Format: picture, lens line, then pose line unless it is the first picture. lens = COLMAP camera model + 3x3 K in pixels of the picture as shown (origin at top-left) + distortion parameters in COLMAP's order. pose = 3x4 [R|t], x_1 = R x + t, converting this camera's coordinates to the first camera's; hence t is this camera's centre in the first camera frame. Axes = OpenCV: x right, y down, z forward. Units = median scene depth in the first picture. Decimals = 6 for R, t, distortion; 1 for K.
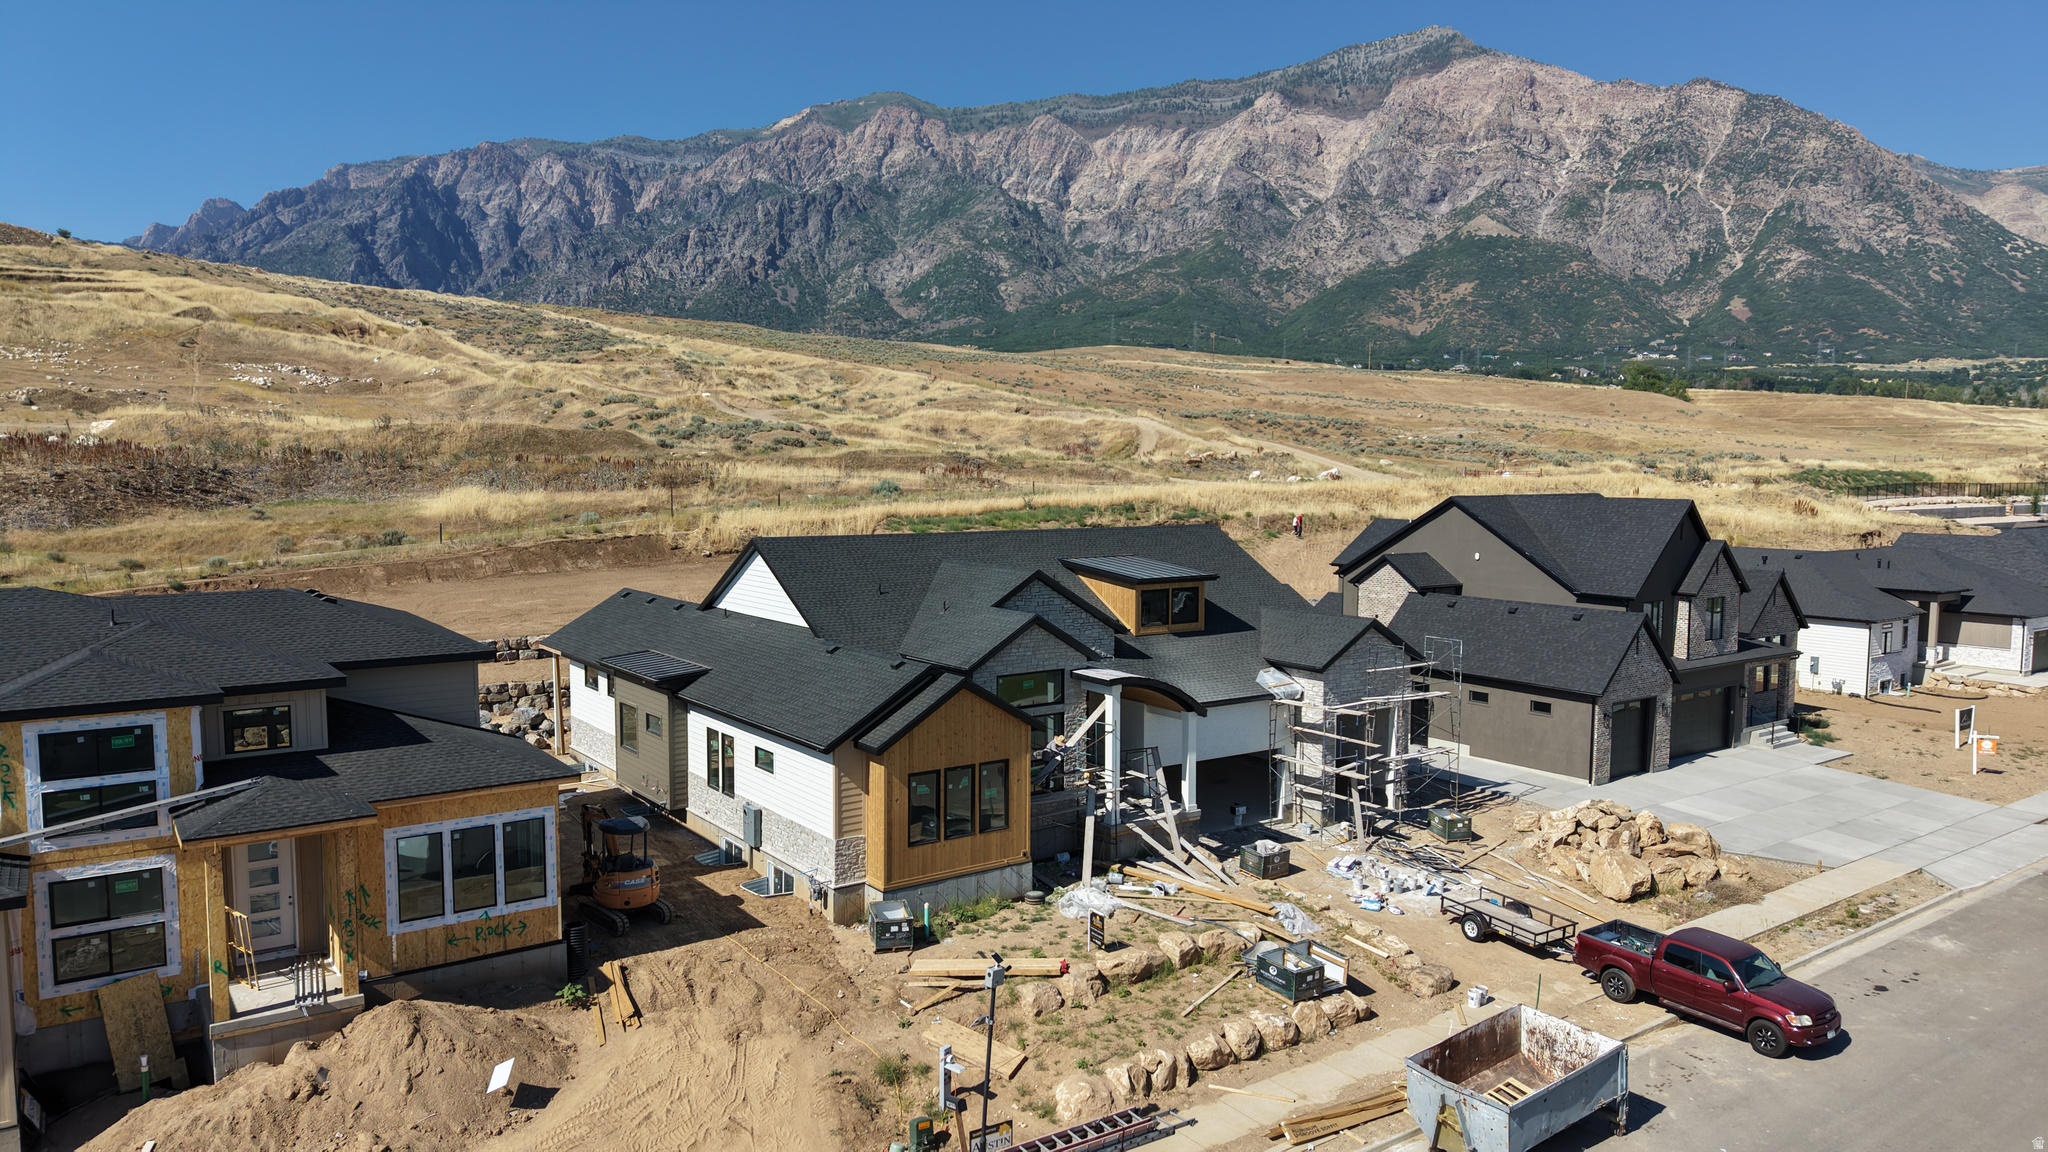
lens RADIAL K [[1366.5, 0, 1025.6], [0, 1366.5, 583.3], [0, 0, 1]] dist [0.026502, -0.028054]
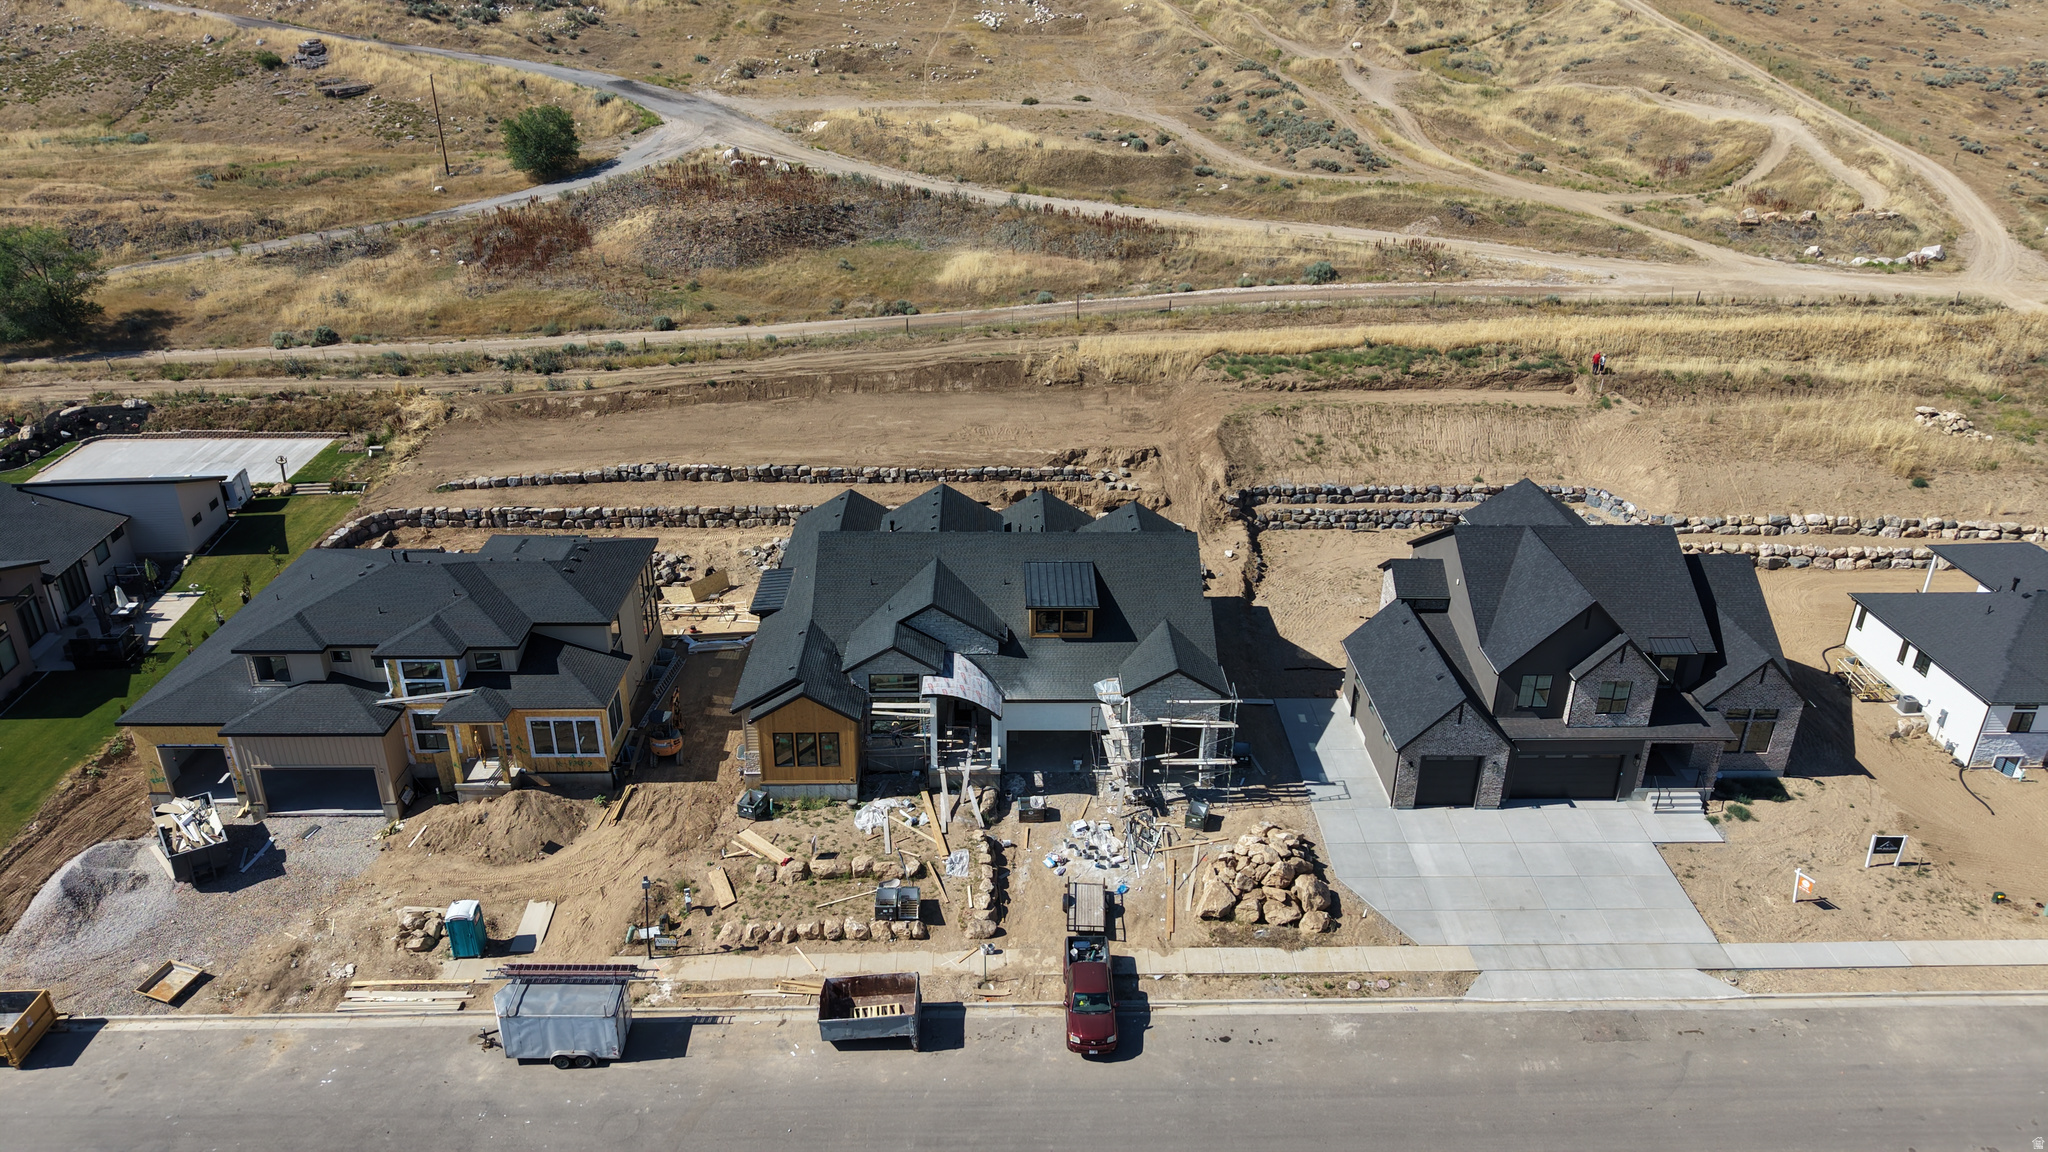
lens RADIAL K [[1366.5, 0, 1025.6], [0, 1366.5, 583.3], [0, 0, 1]] dist [0.026502, -0.028054]
pose [[0.826382, 0.245707, -0.506676, 1.201217], [-0.056574, 0.931456, 0.359428, -0.812586], [0.560260, -0.268360, 0.783640, -0.240466]]
